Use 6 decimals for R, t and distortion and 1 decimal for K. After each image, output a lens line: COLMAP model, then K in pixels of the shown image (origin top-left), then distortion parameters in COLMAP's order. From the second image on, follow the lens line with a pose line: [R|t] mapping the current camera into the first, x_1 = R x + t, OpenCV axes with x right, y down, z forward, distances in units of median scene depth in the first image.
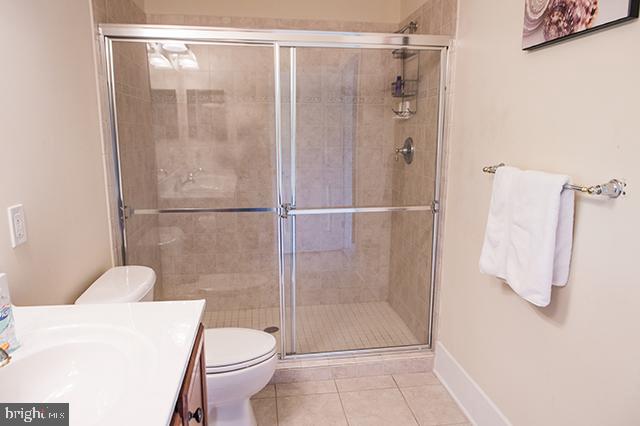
lens RADIAL K [[448.6, 0, 324.0], [0, 448.6, 216.6], [0, 0, 1]] dist [-0.002061, -0.009479]
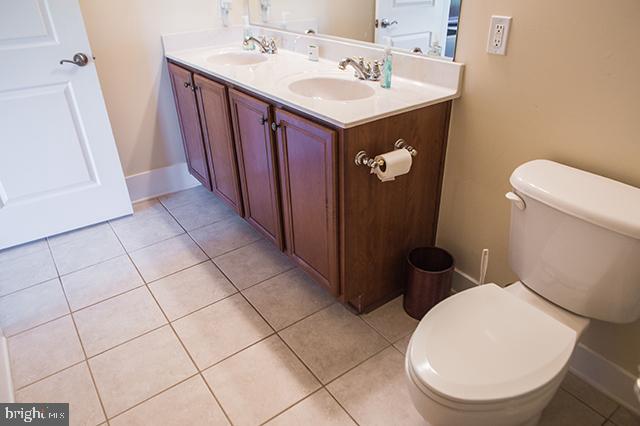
lens RADIAL K [[448.6, 0, 316.8], [0, 448.6, 215.6], [0, 0, 1]] dist [-0.002061, -0.009479]
pose [[-0.895232, 0.241102, -0.374739, 0.127891], [-0.058060, 0.770694, 0.634555, -0.168032], [0.441801, 0.589832, -0.675951, 0.977705]]
